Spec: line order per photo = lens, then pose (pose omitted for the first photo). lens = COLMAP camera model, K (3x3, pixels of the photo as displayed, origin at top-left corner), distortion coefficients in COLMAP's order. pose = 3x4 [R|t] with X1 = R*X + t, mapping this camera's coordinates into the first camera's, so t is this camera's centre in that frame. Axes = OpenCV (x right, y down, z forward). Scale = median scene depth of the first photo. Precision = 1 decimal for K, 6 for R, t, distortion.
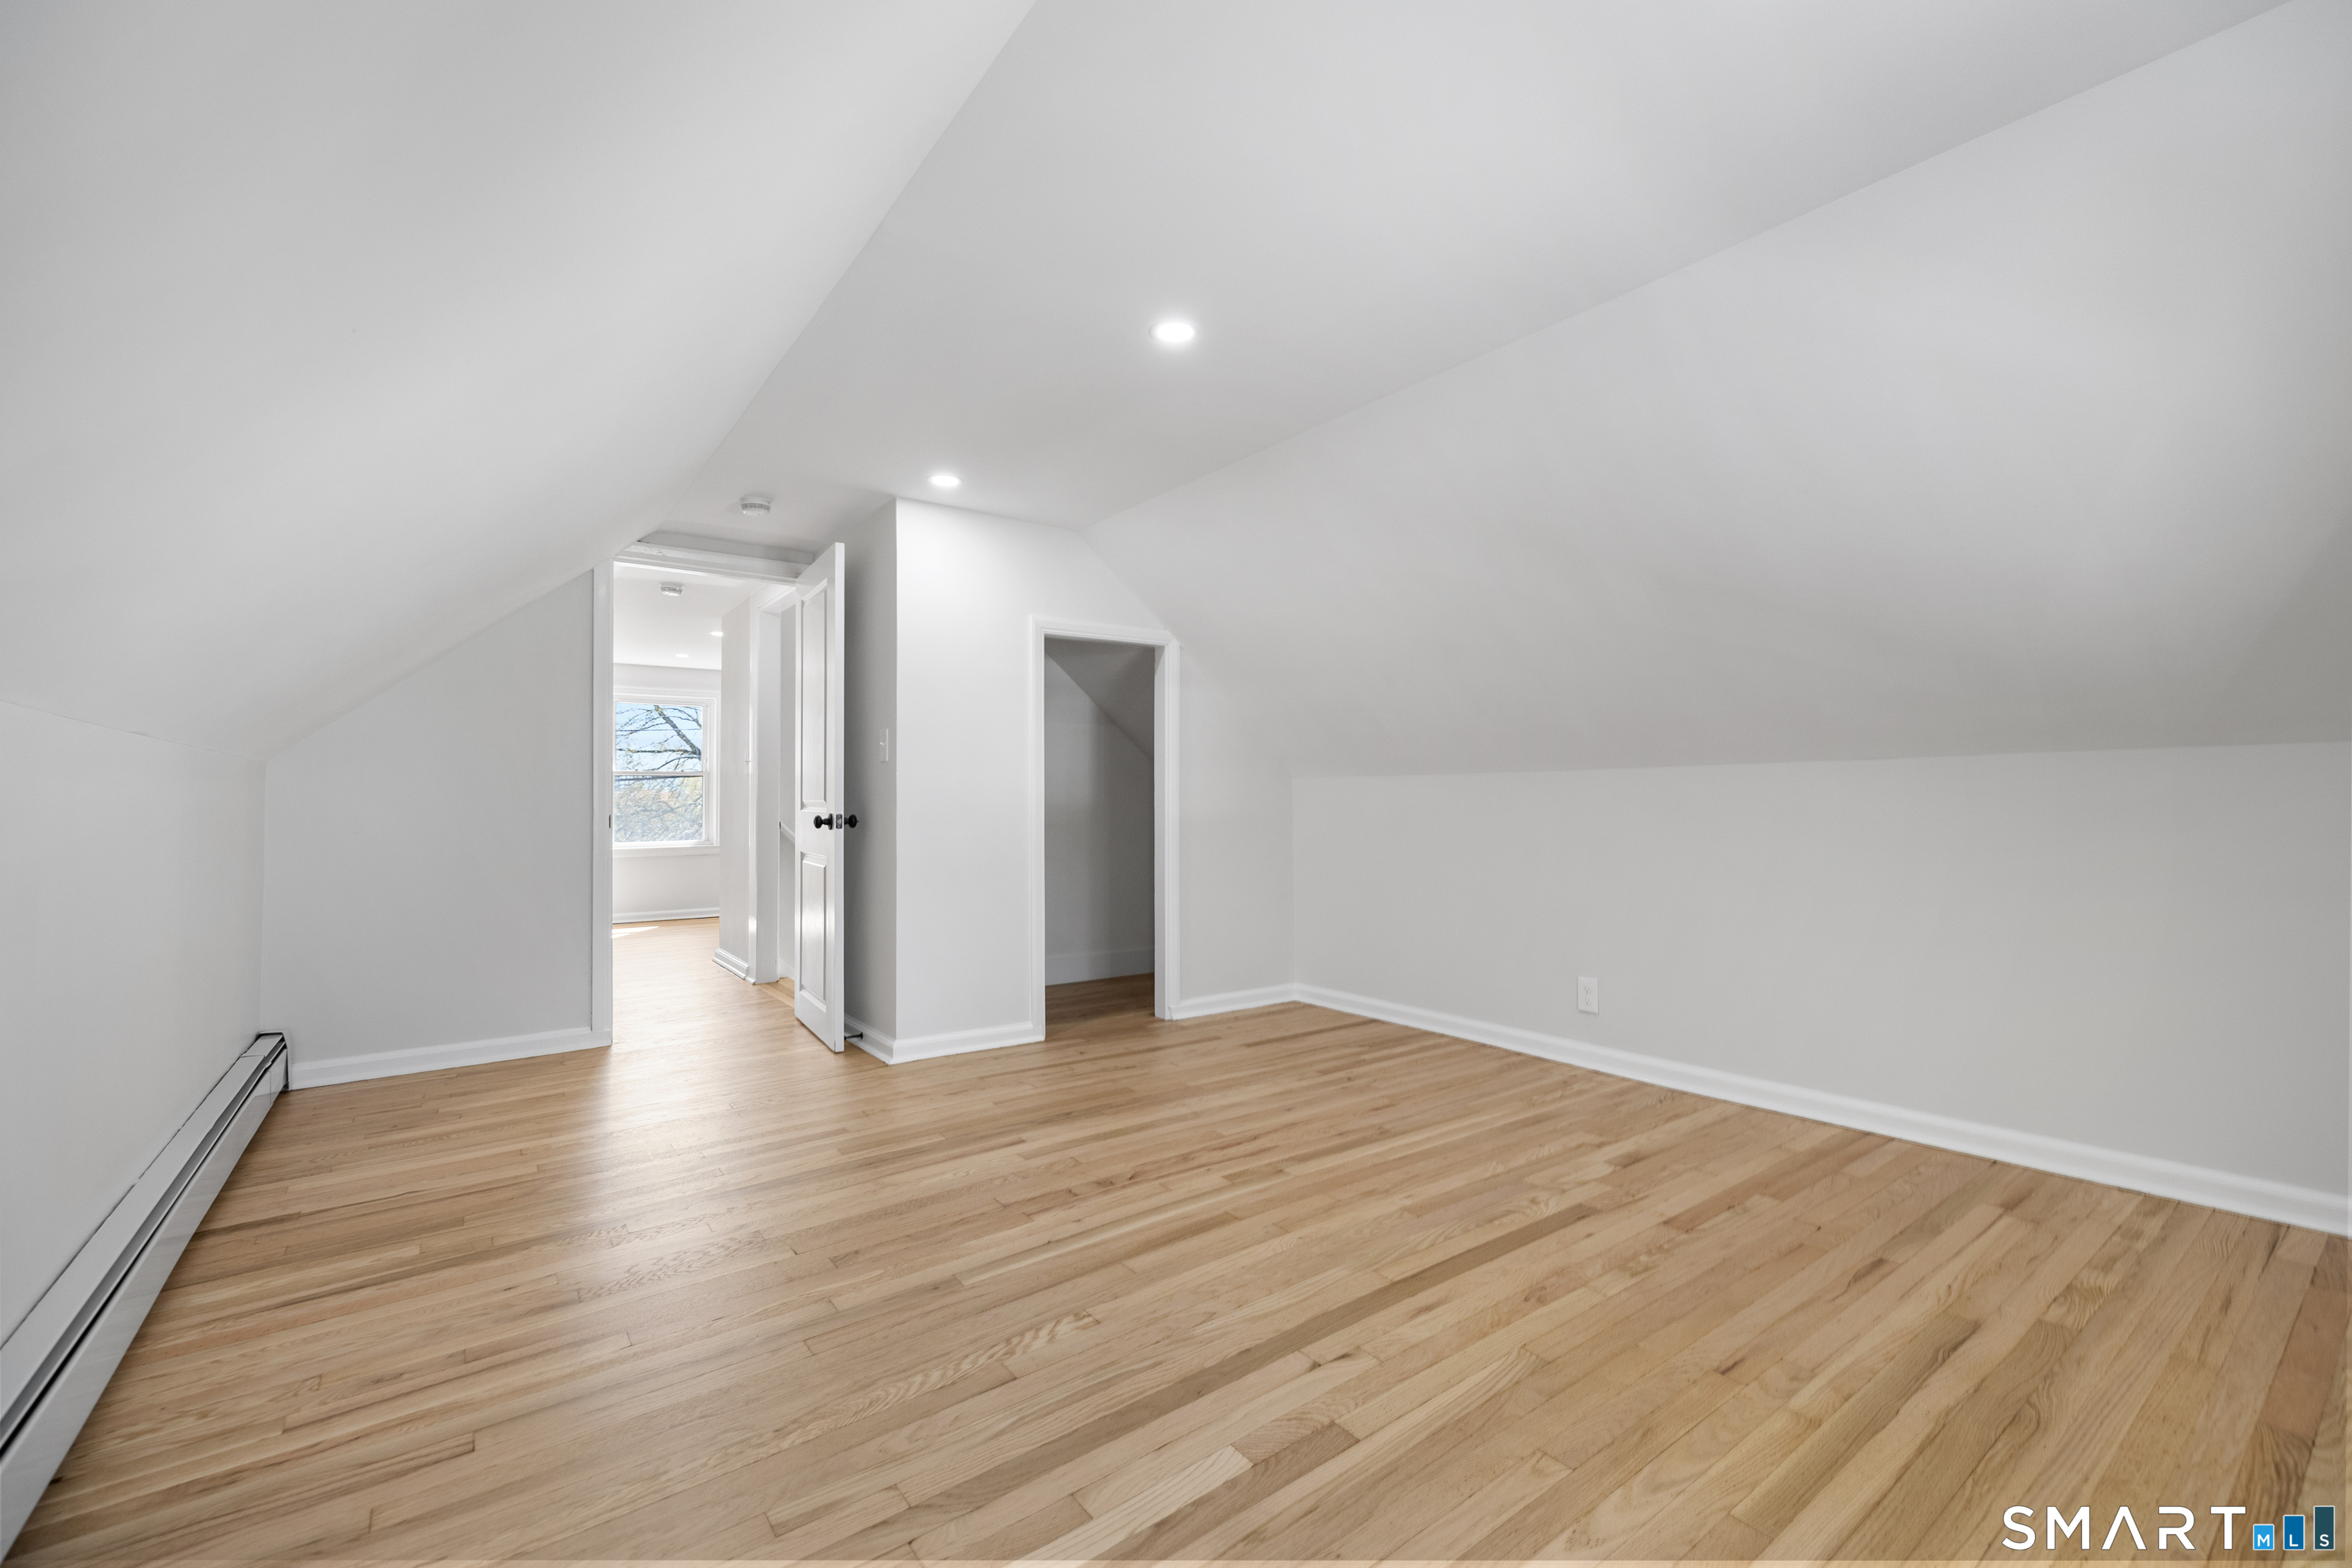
lens RADIAL K [[985.6, 0, 1191.8], [0, 985.6, 787.3], [0, 0, 1]] dist [-0.002429, 0.000097]
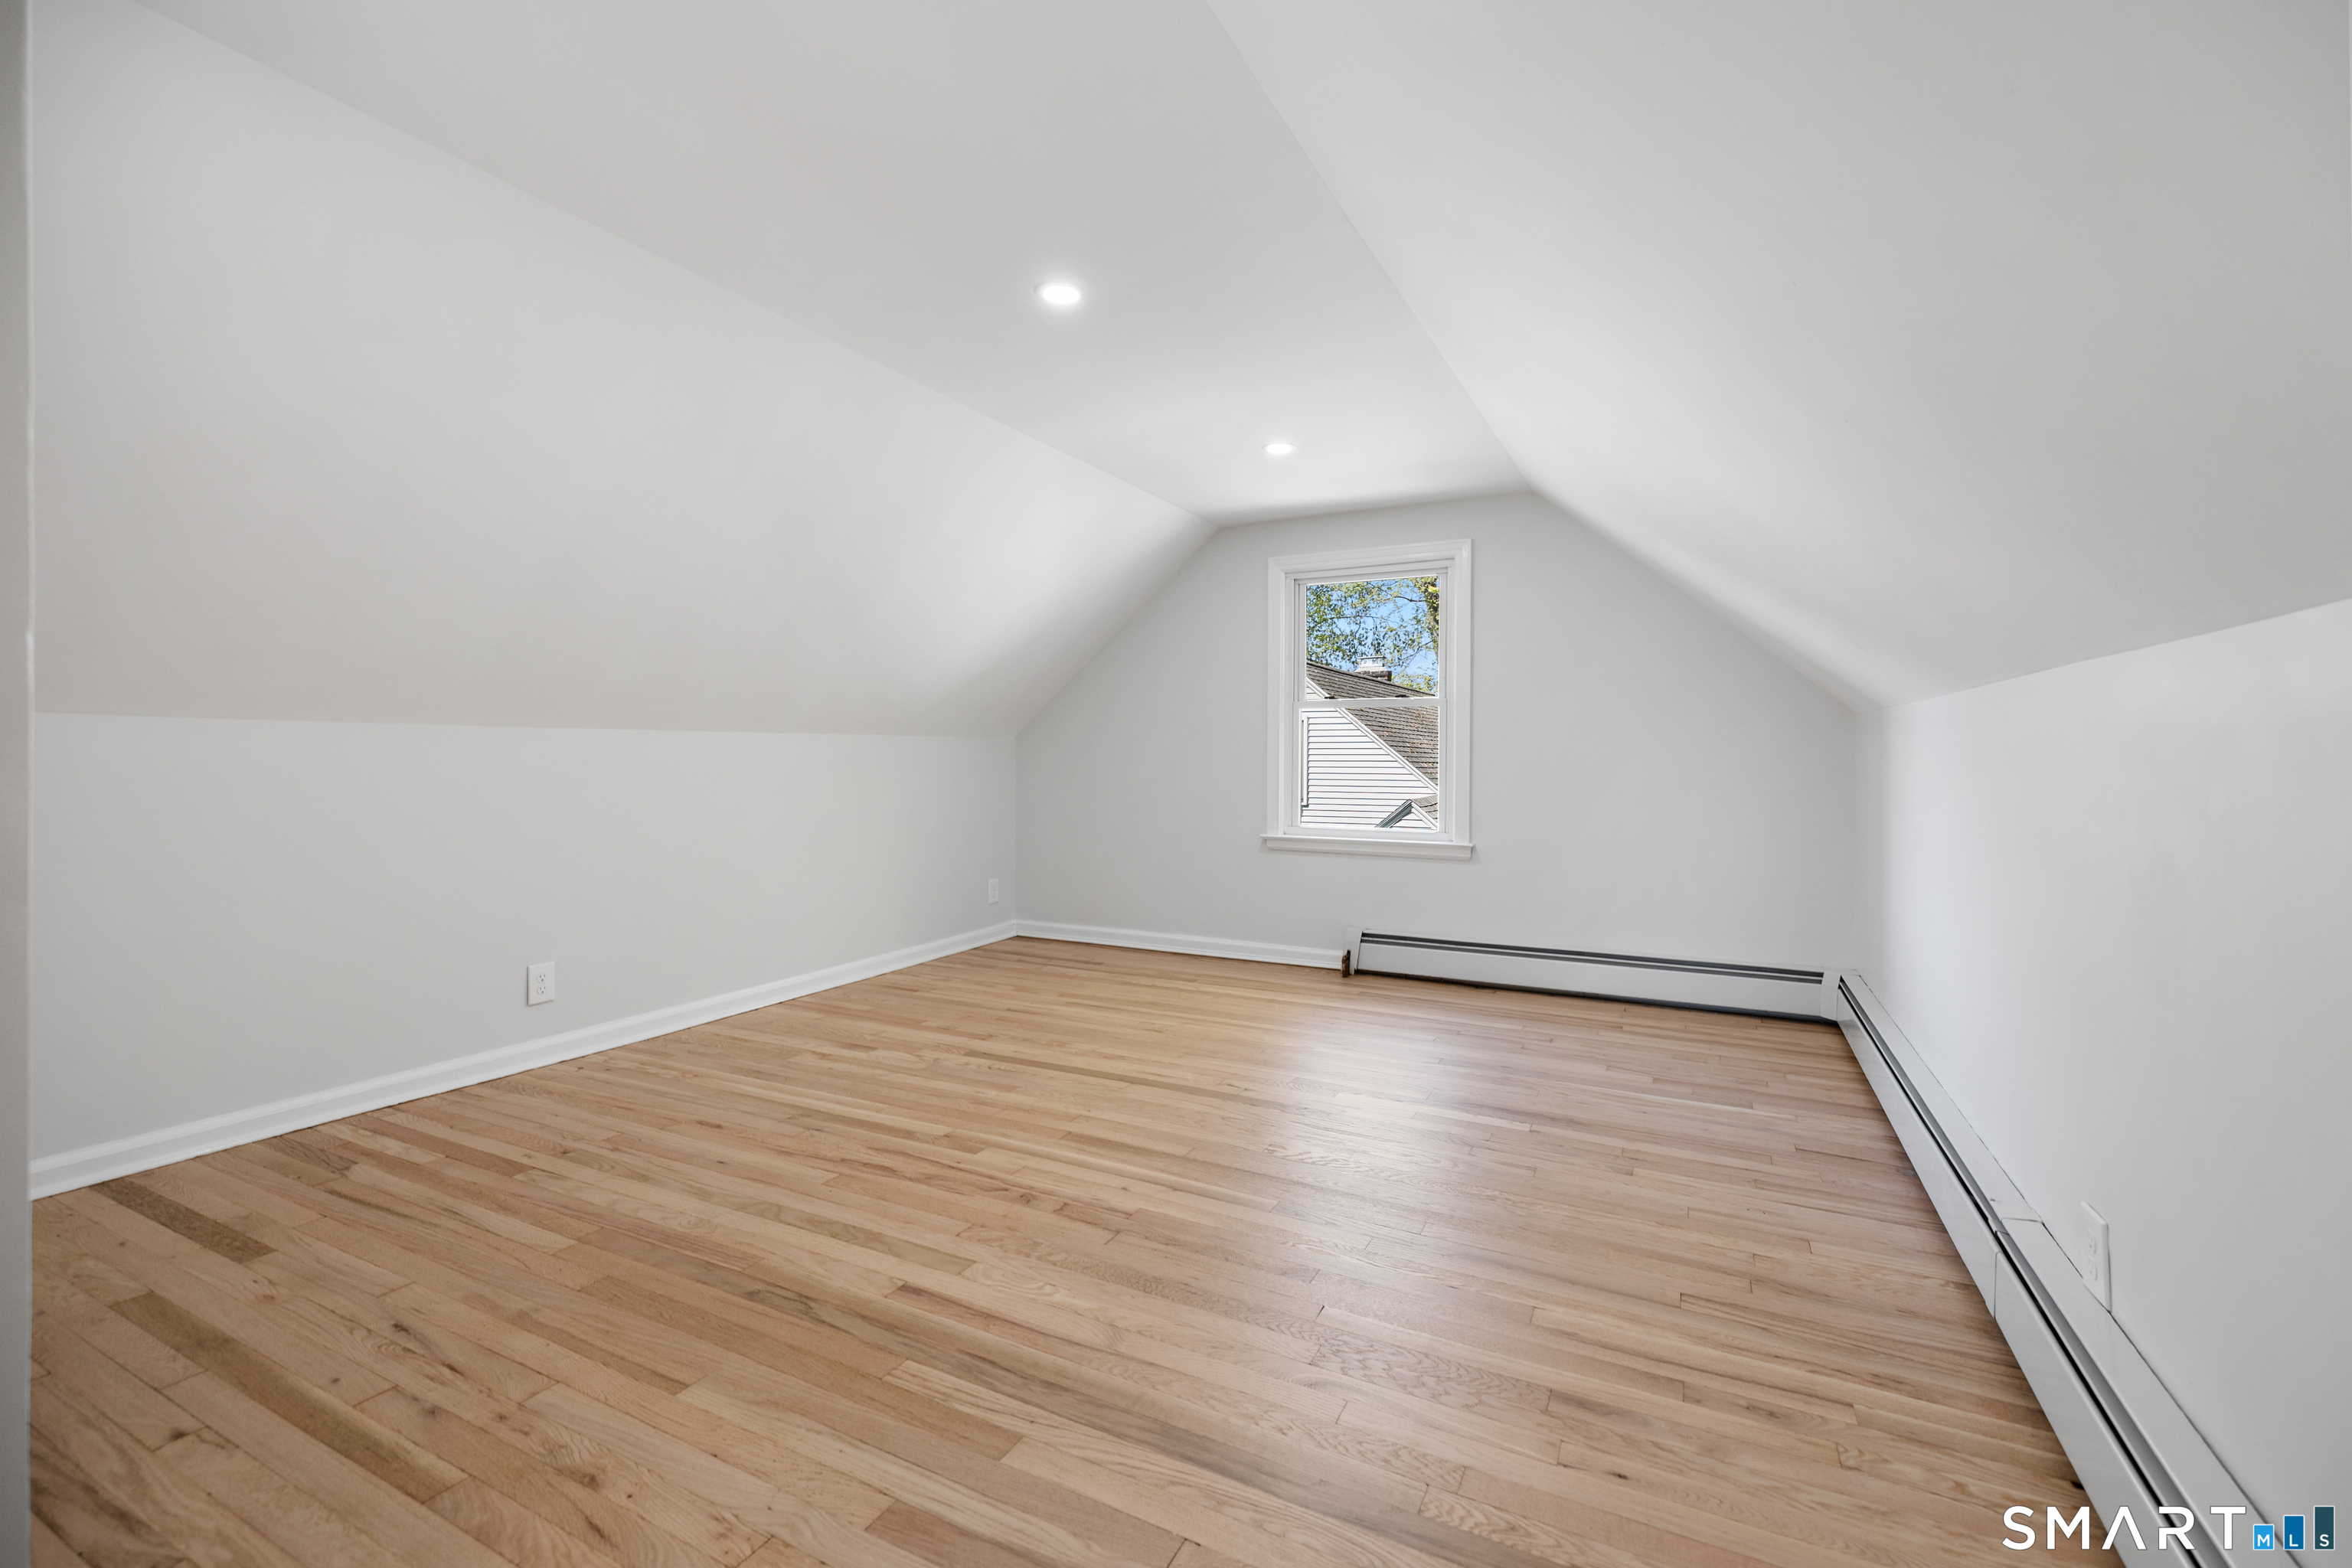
lens RADIAL K [[985.6, 0, 1191.8], [0, 985.6, 787.3], [0, 0, 1]] dist [-0.002429, 0.000097]
pose [[-0.434760, -0.020478, 0.900314, -0.924662], [-0.010542, 0.999789, 0.017650, 0.019493], [-0.900485, -0.001817, -0.434884, 1.238093]]
